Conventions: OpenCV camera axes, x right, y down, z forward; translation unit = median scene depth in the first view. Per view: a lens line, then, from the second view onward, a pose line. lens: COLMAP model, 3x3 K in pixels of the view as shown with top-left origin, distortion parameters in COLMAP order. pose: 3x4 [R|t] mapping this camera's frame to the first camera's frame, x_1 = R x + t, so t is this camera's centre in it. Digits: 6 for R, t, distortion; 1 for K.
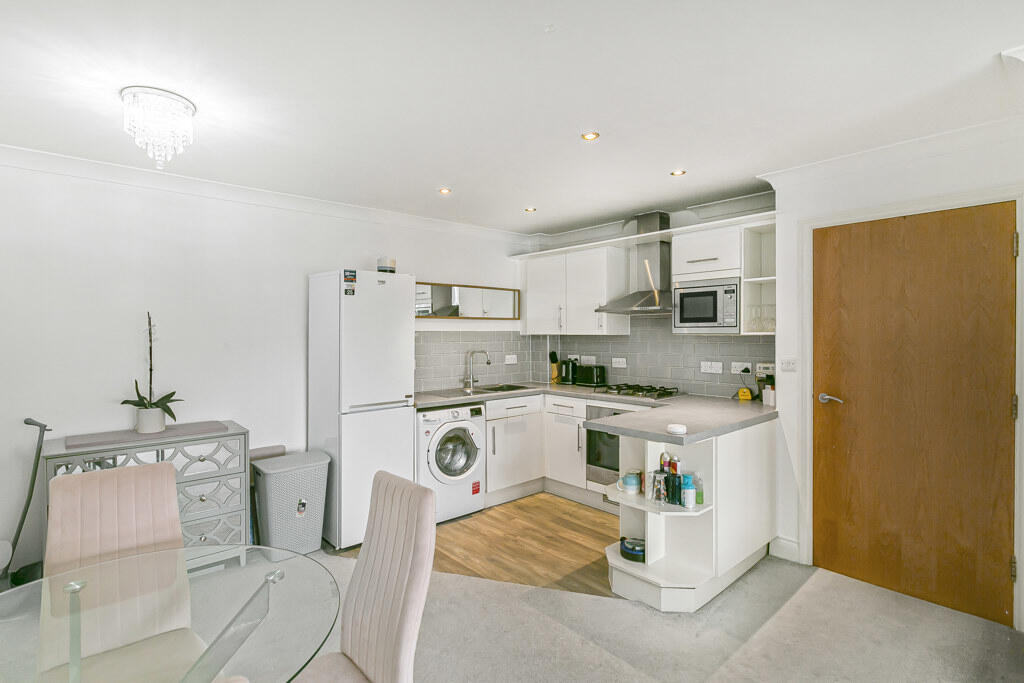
lens RADIAL K [[500.6, 0, 510.2], [0, 500.6, 334.6], [0, 0, 1]] dist [0.000370, -0.000005]
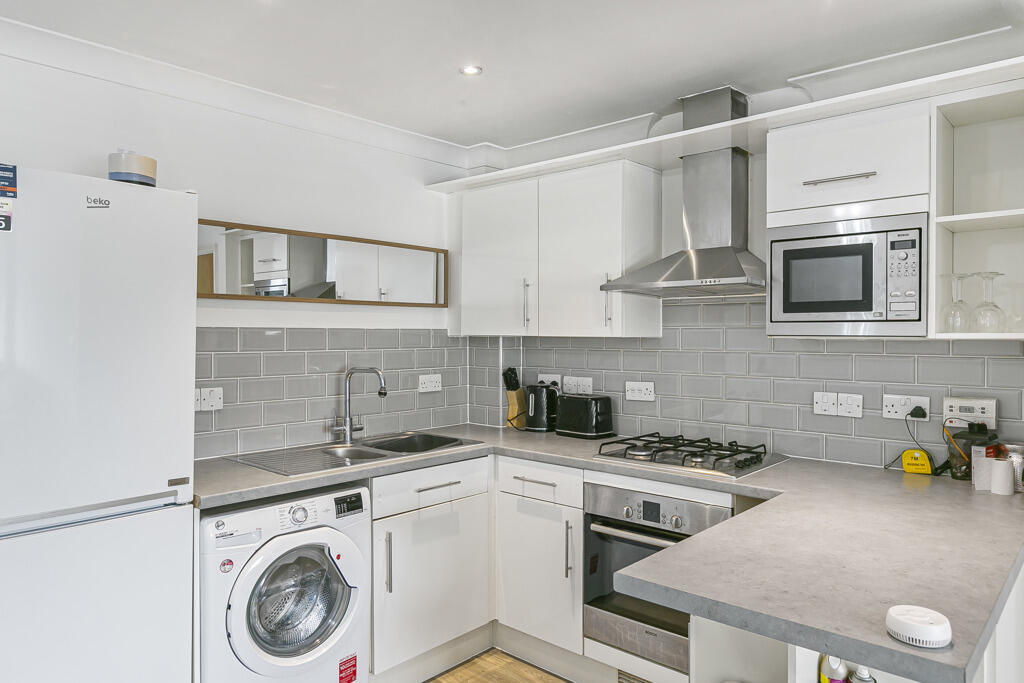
lens RADIAL K [[685.3, 0, 509.2], [0, 685.3, 332.2], [0, 0, 1]] dist [0.005418, 0.000426]
pose [[0.994412, 0.005668, 0.105418, 0.010013], [-0.005154, 0.999973, -0.005151, -0.000131], [-0.105445, 0.004579, 0.994415, 0.348543]]
